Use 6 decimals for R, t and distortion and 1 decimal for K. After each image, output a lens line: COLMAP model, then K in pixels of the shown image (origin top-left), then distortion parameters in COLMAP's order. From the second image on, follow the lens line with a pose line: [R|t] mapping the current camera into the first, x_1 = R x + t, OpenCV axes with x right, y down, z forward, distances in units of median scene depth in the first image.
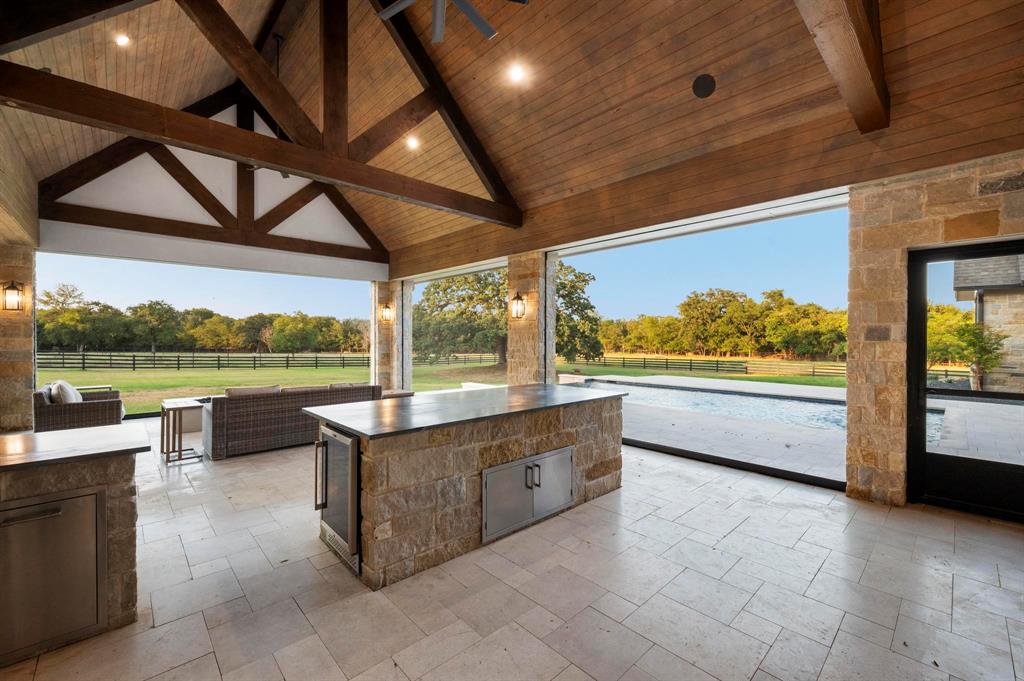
lens RADIAL K [[423.1, 0, 515.4], [0, 423.1, 342.7], [0, 0, 1]] dist [-0.002262, -0.000313]
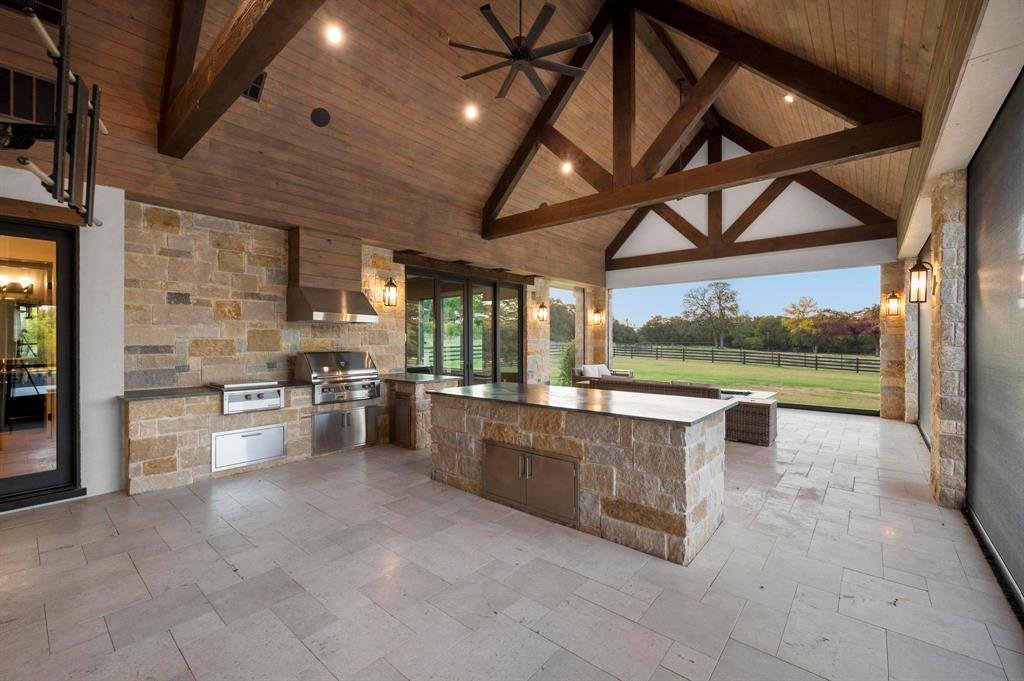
lens RADIAL K [[423.1, 0, 515.4], [0, 423.1, 342.7], [0, 0, 1]] dist [-0.002262, -0.000313]
pose [[0.111039, 0.003673, -0.993809, 0.385518], [-0.010572, 0.999941, 0.002515, 0.000135], [0.993760, 0.010227, 0.111071, 0.297881]]
